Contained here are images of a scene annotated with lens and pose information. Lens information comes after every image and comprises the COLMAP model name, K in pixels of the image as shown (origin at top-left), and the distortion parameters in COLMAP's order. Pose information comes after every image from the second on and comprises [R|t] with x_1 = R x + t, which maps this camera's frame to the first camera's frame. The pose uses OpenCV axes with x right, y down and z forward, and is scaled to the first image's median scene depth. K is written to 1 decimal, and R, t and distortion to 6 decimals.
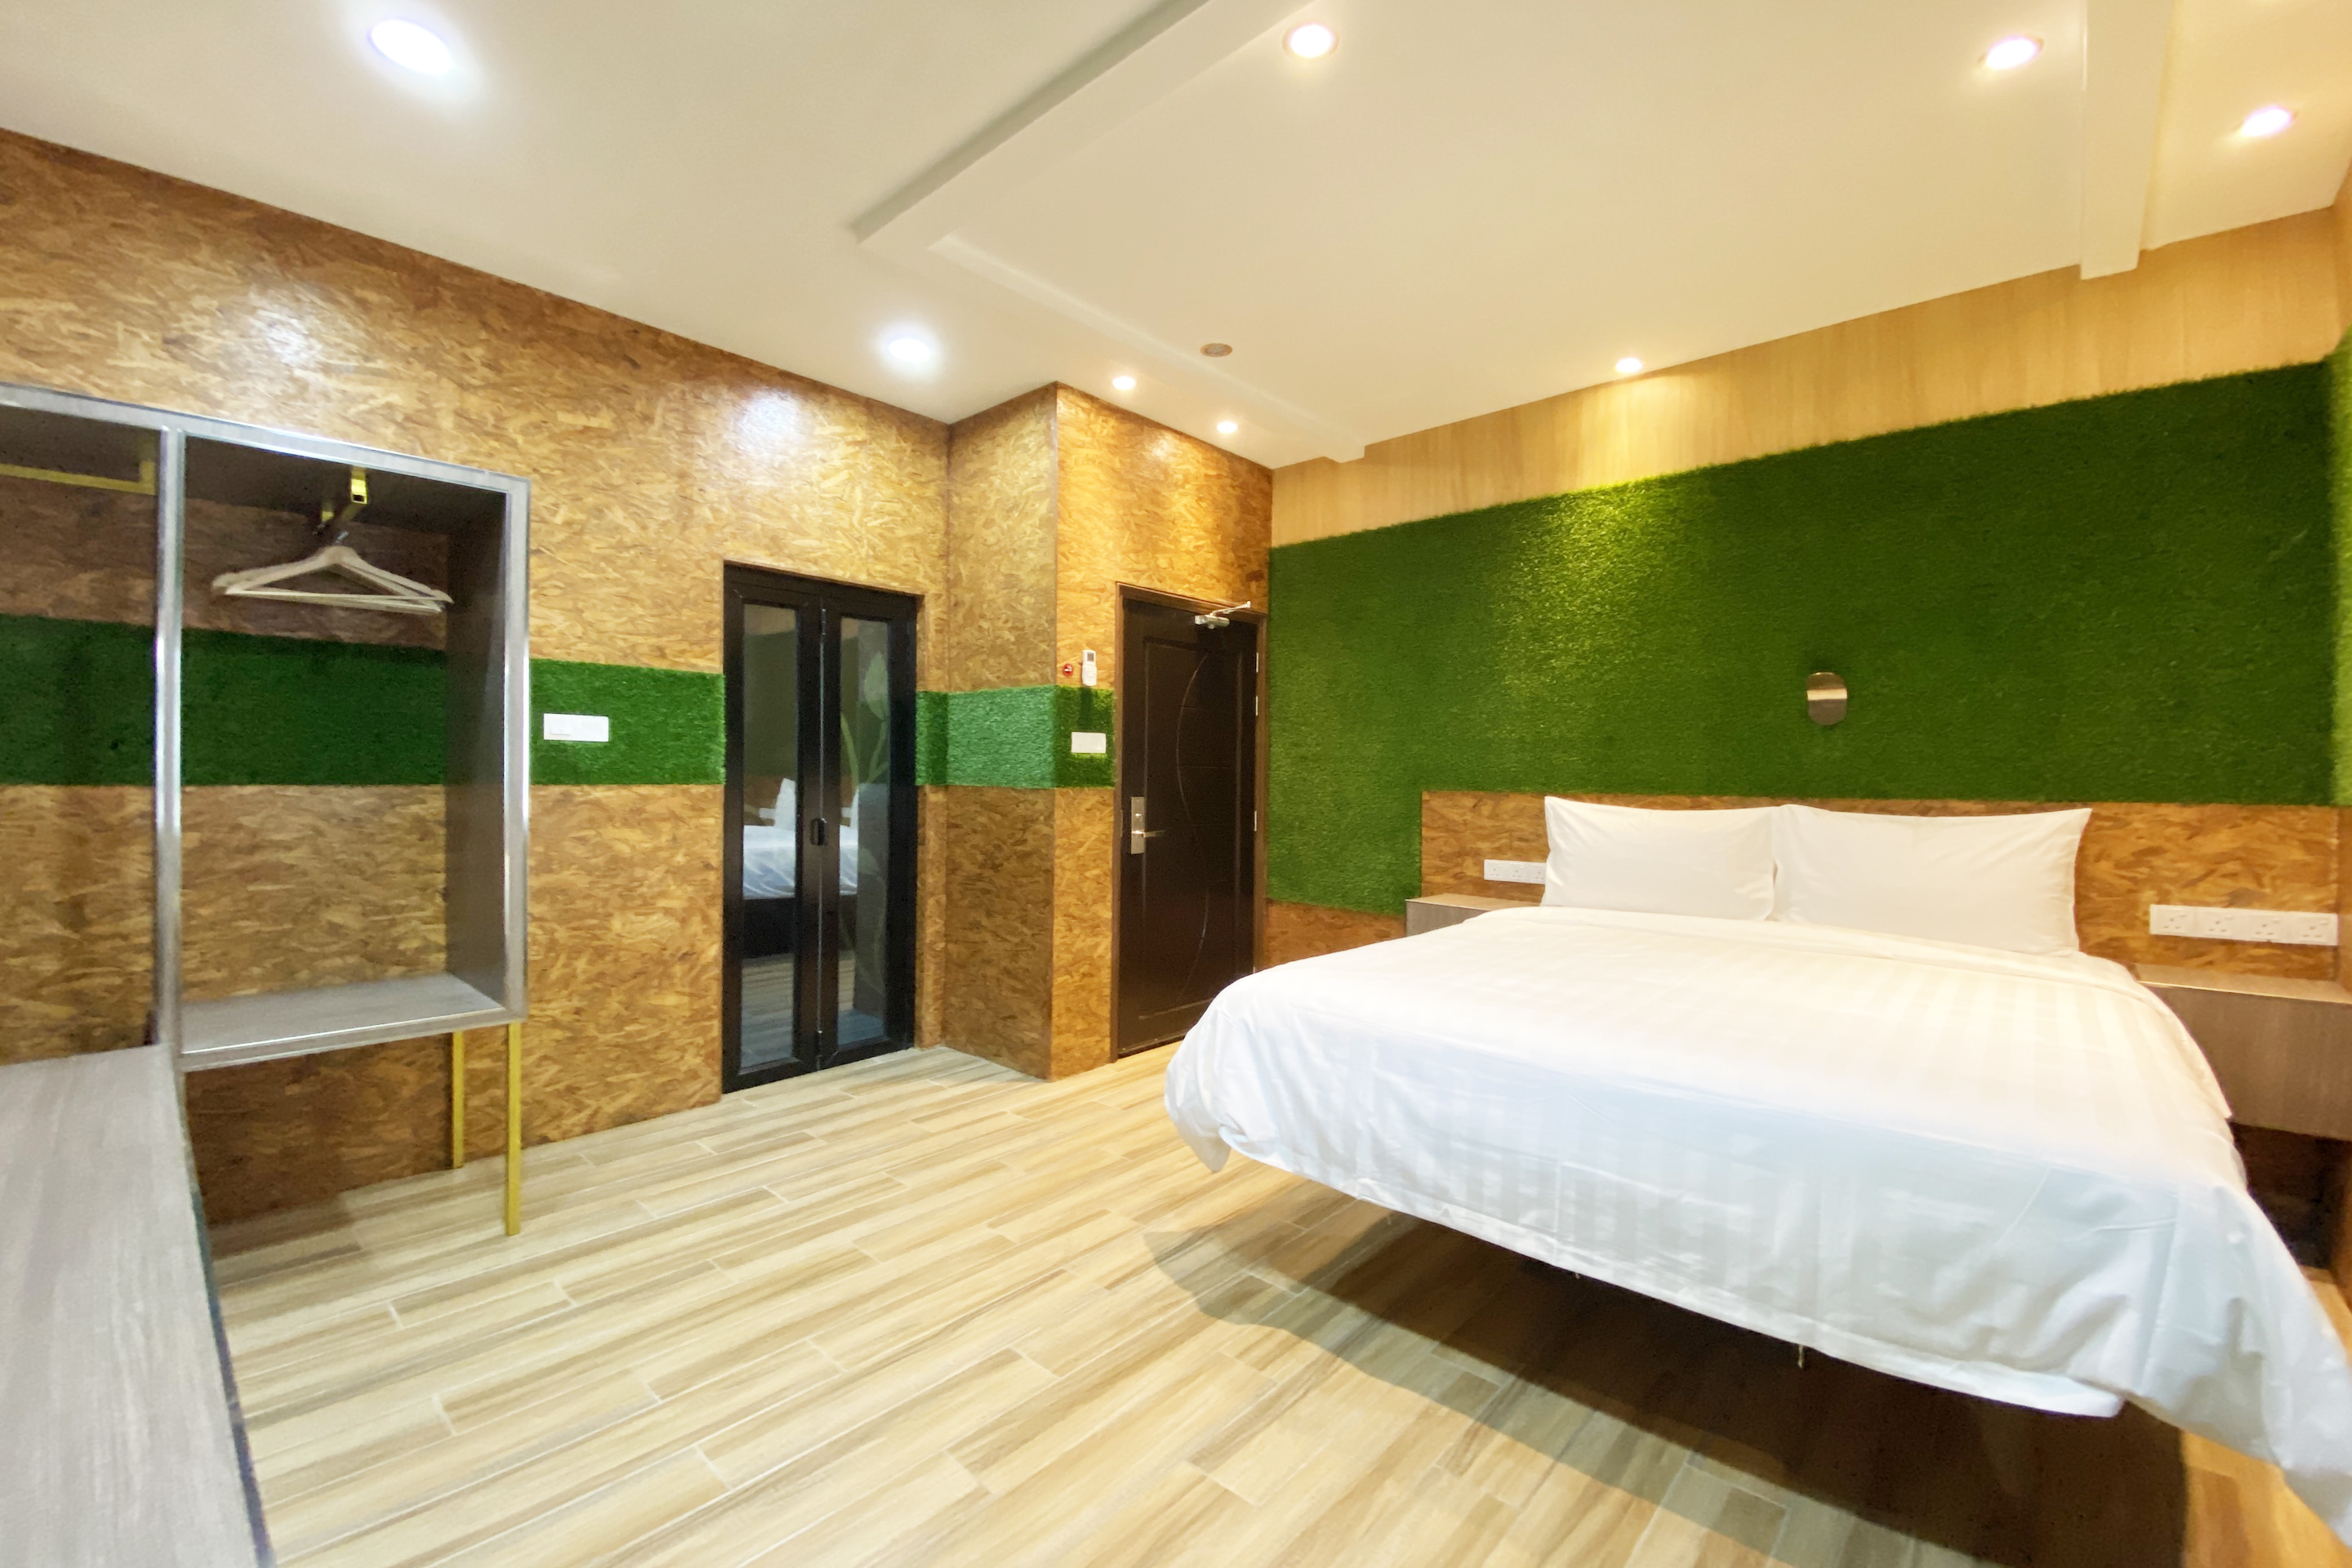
lens RADIAL K [[966.9, 0, 1180.9], [0, 966.9, 777.8], [0, 0, 1]] dist [0.028496, -0.028080]
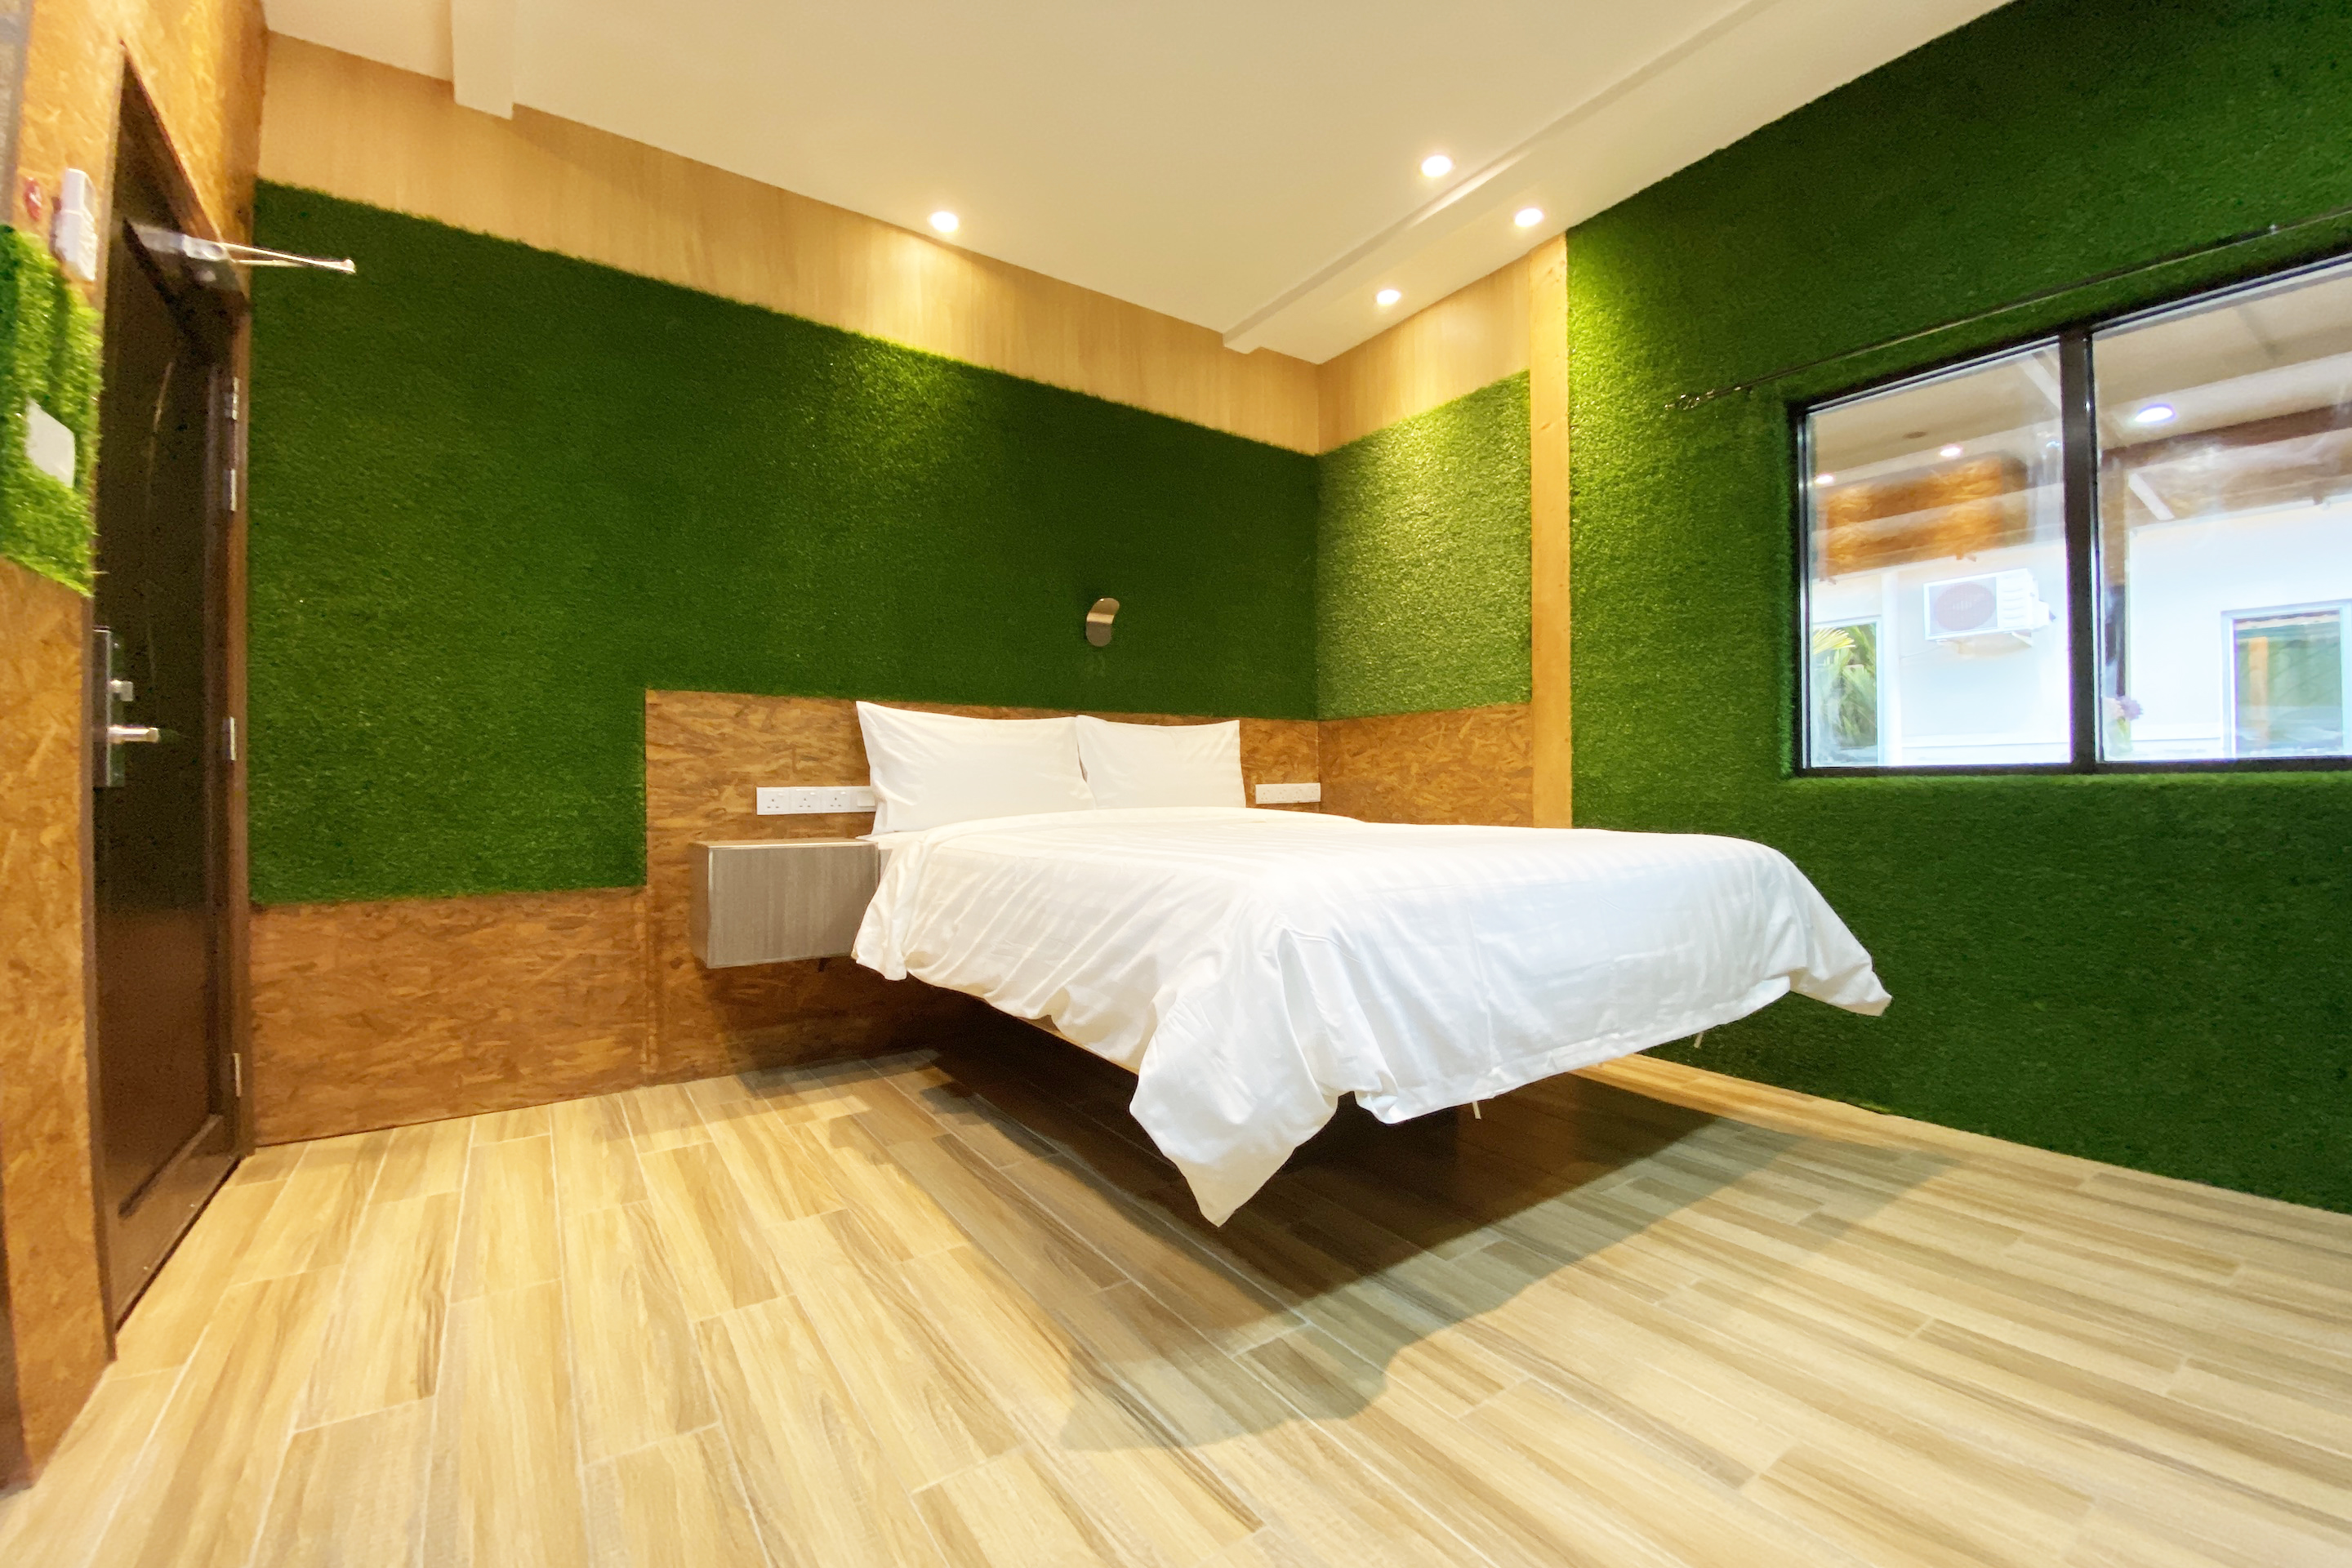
lens RADIAL K [[966.9, 0, 1180.9], [0, 966.9, 777.8], [0, 0, 1]] dist [0.028496, -0.028080]
pose [[0.216258, -0.000676, 0.976336, -0.470888], [0.012144, 0.999924, -0.001998, 0.118004], [-0.976261, 0.012289, 0.216250, 0.764304]]
